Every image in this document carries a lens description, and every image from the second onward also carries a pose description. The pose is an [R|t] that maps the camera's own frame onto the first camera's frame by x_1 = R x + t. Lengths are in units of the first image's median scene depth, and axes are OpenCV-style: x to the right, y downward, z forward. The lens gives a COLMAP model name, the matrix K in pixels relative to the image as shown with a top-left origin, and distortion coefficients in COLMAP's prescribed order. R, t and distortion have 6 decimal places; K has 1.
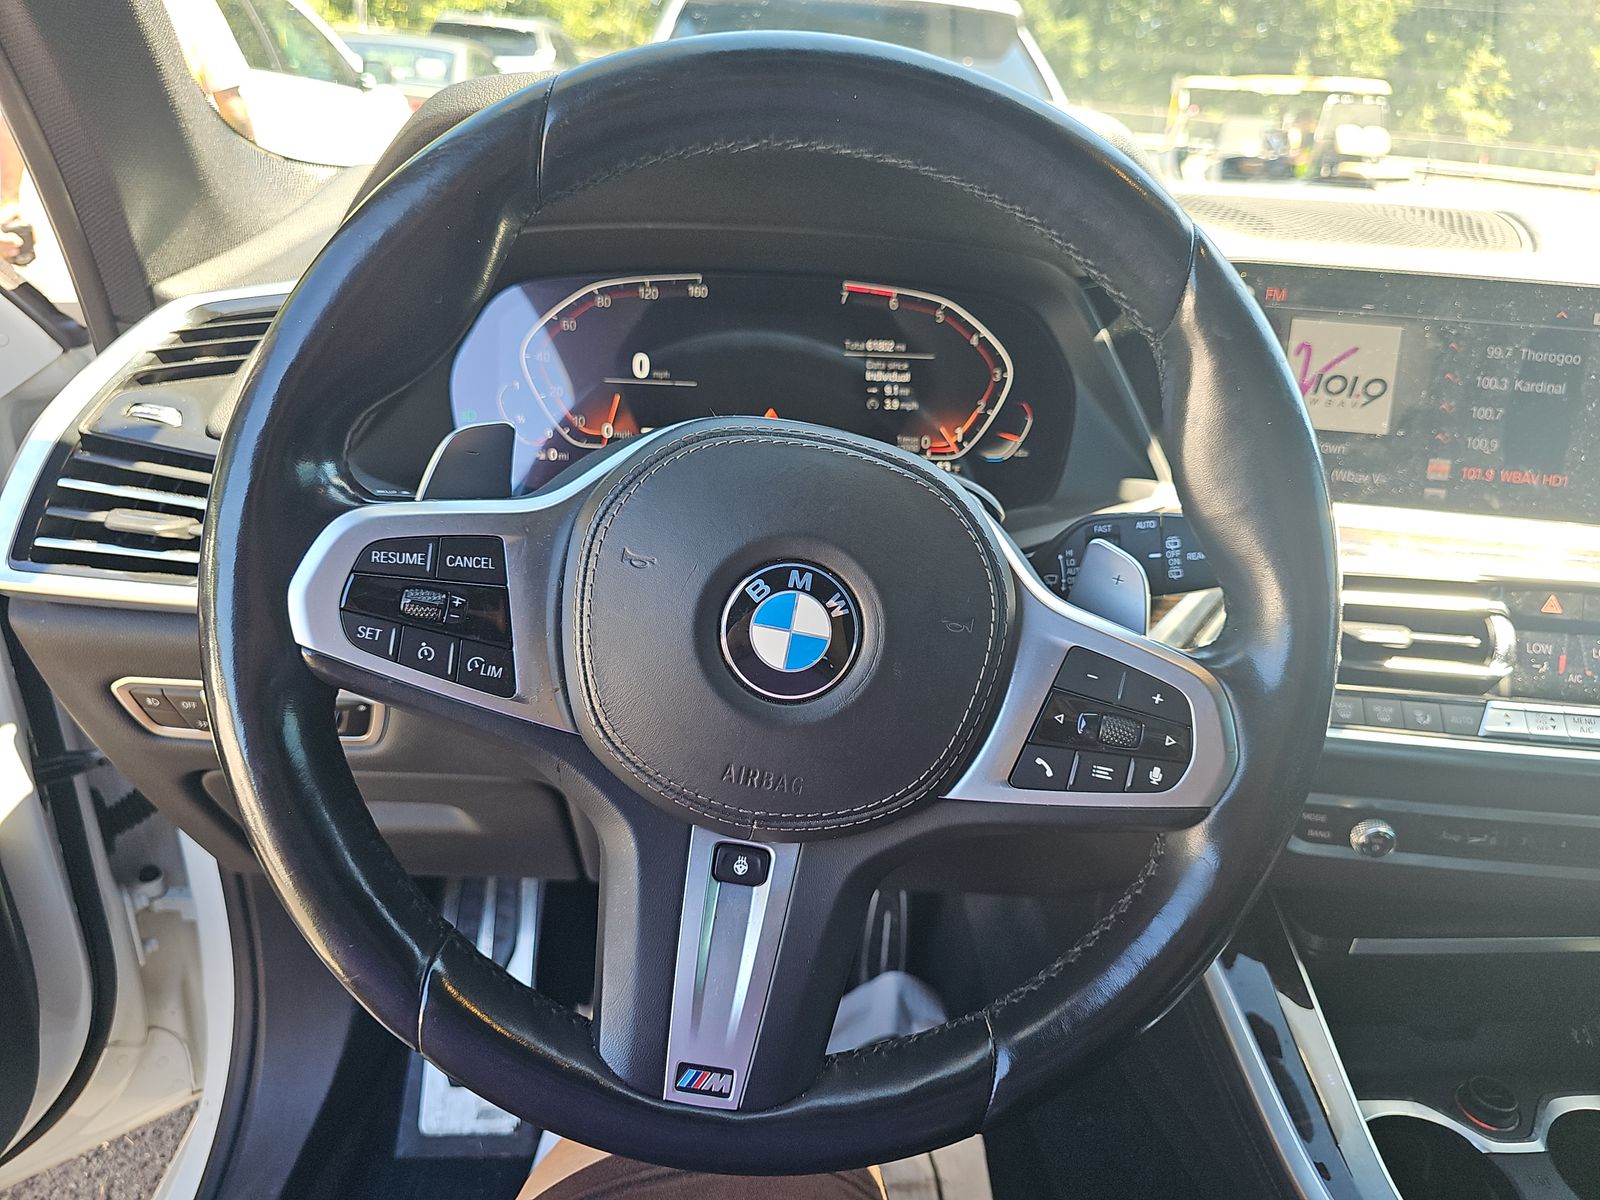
lens RADIAL K [[1083.5, 0, 858.8], [0, 1083.5, 595.8], [0, 0, 1]] dist [0.052585, -0.061455]
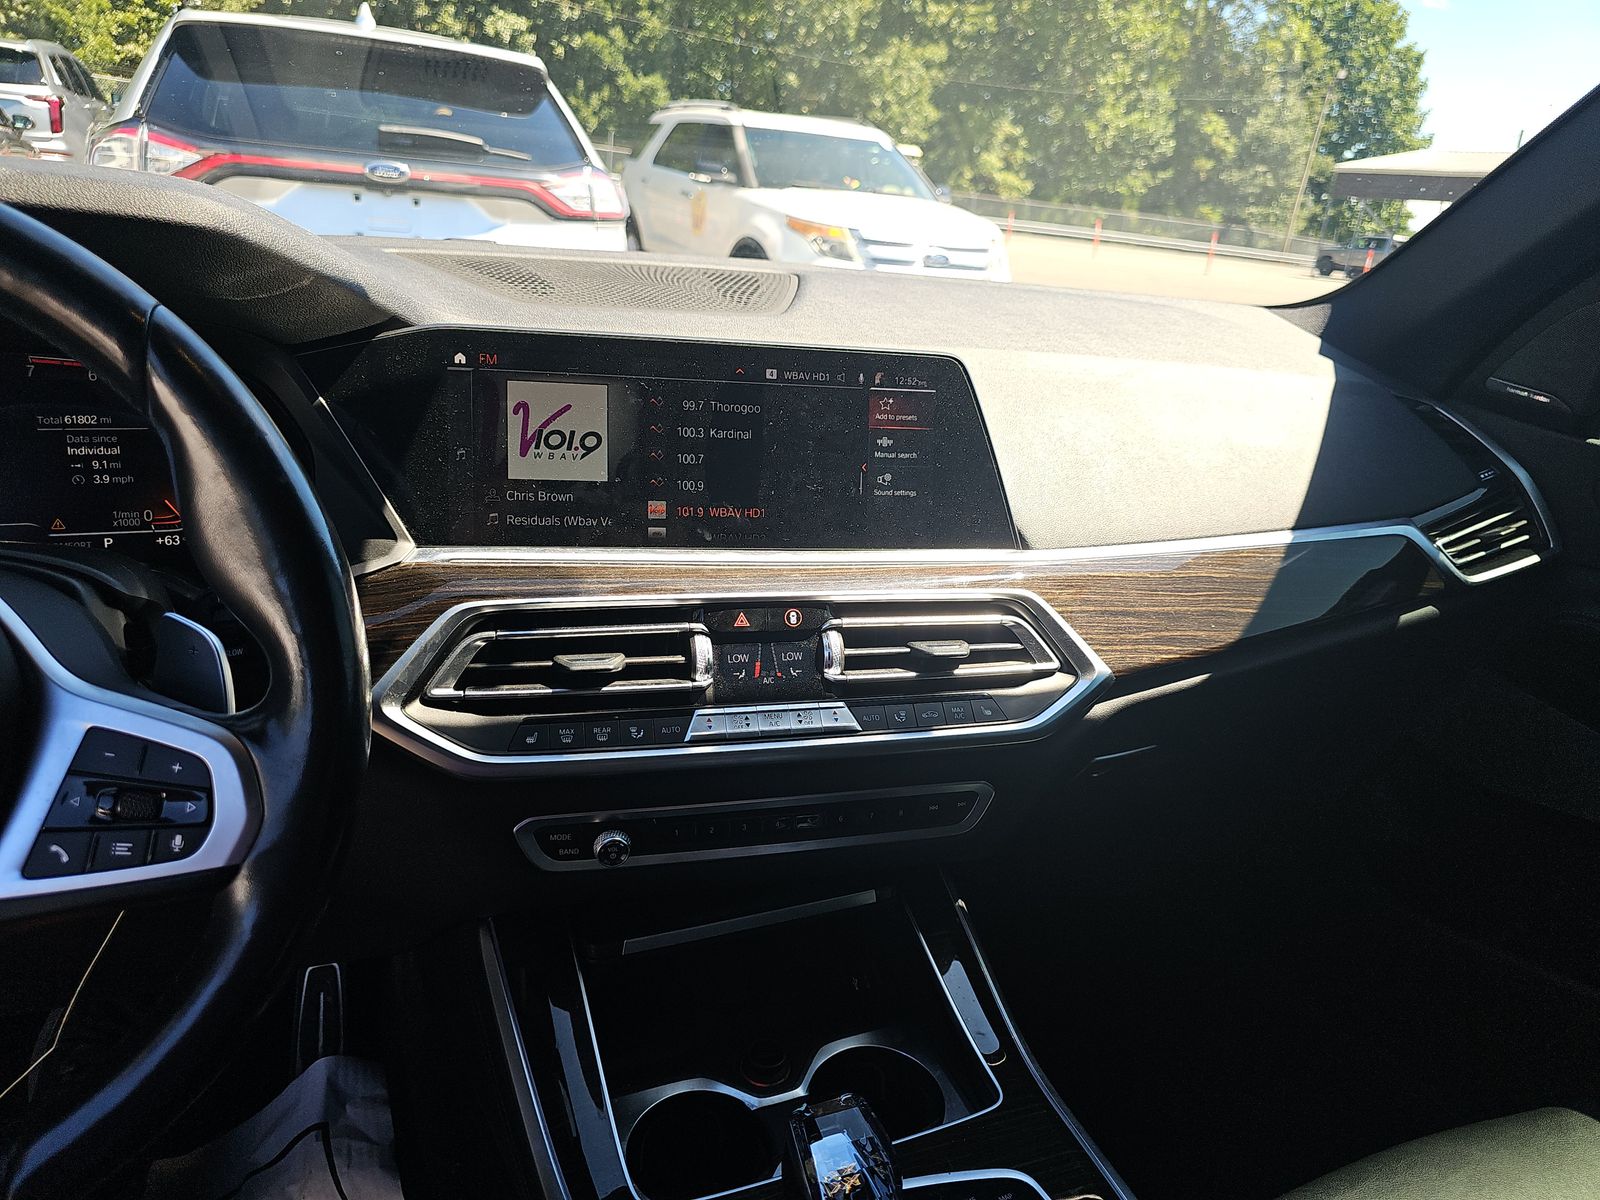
lens RADIAL K [[1066.3, 0, 833.1], [0, 1066.3, 603.0], [0, 0, 1]] dist [0.005668, -0.001128]
pose [[0.940511, -0.098688, 0.325114, 0.334077], [0.106801, 0.994255, -0.007156, 0.008055], [-0.322540, 0.041452, 0.945648, -0.098731]]
